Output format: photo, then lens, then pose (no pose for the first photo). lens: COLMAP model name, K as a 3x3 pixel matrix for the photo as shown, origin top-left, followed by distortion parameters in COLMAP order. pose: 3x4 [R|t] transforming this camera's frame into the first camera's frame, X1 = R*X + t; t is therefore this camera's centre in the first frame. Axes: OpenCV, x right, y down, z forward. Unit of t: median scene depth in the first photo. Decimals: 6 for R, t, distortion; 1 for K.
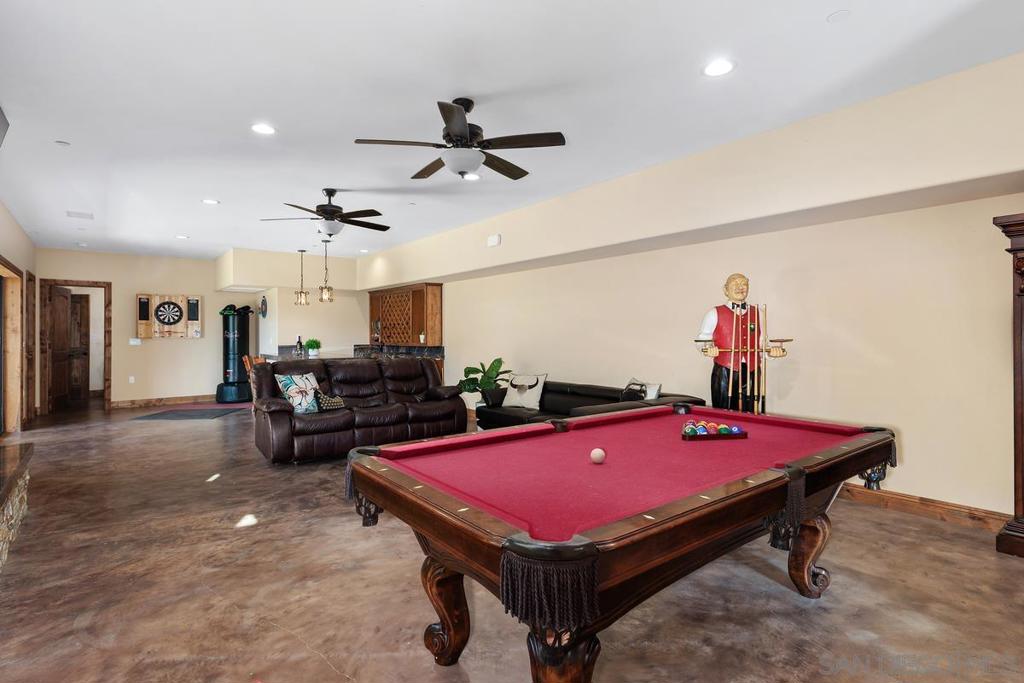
lens RADIAL K [[511.4, 0, 513.3], [0, 511.4, 338.1], [0, 0, 1]] dist [0.003477, 0.000441]
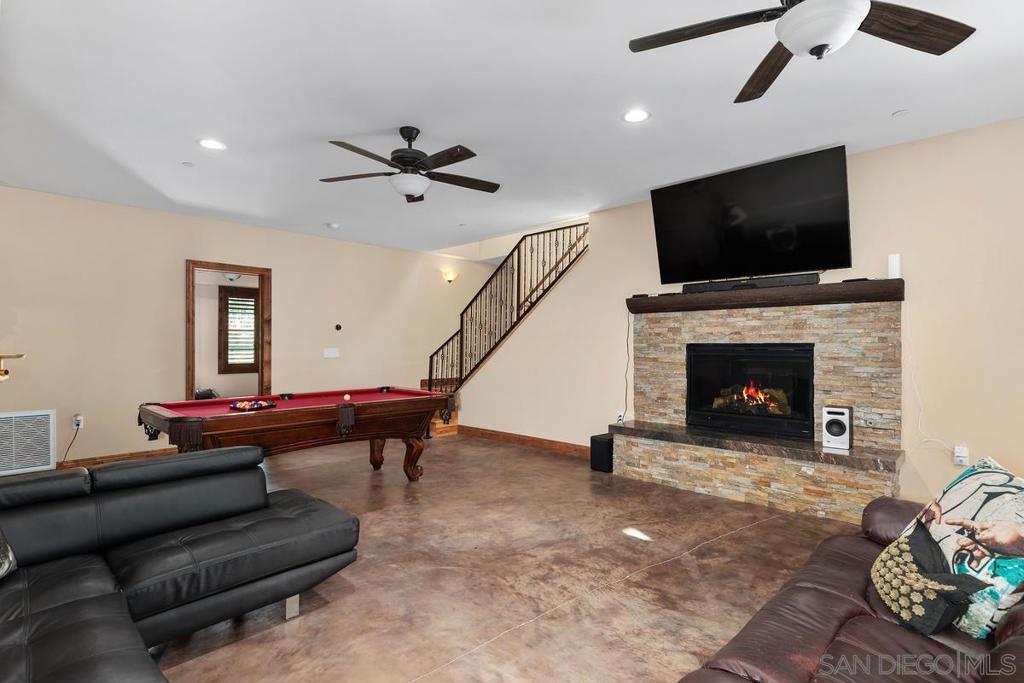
lens RADIAL K [[511.4, 0, 513.3], [0, 511.4, 338.1], [0, 0, 1]] dist [0.003477, 0.000441]
pose [[-0.990942, 0.003817, -0.134234, -0.562895], [0.004512, 0.999978, -0.004873, -0.053393], [0.134213, -0.005434, -0.990938, 7.085018]]
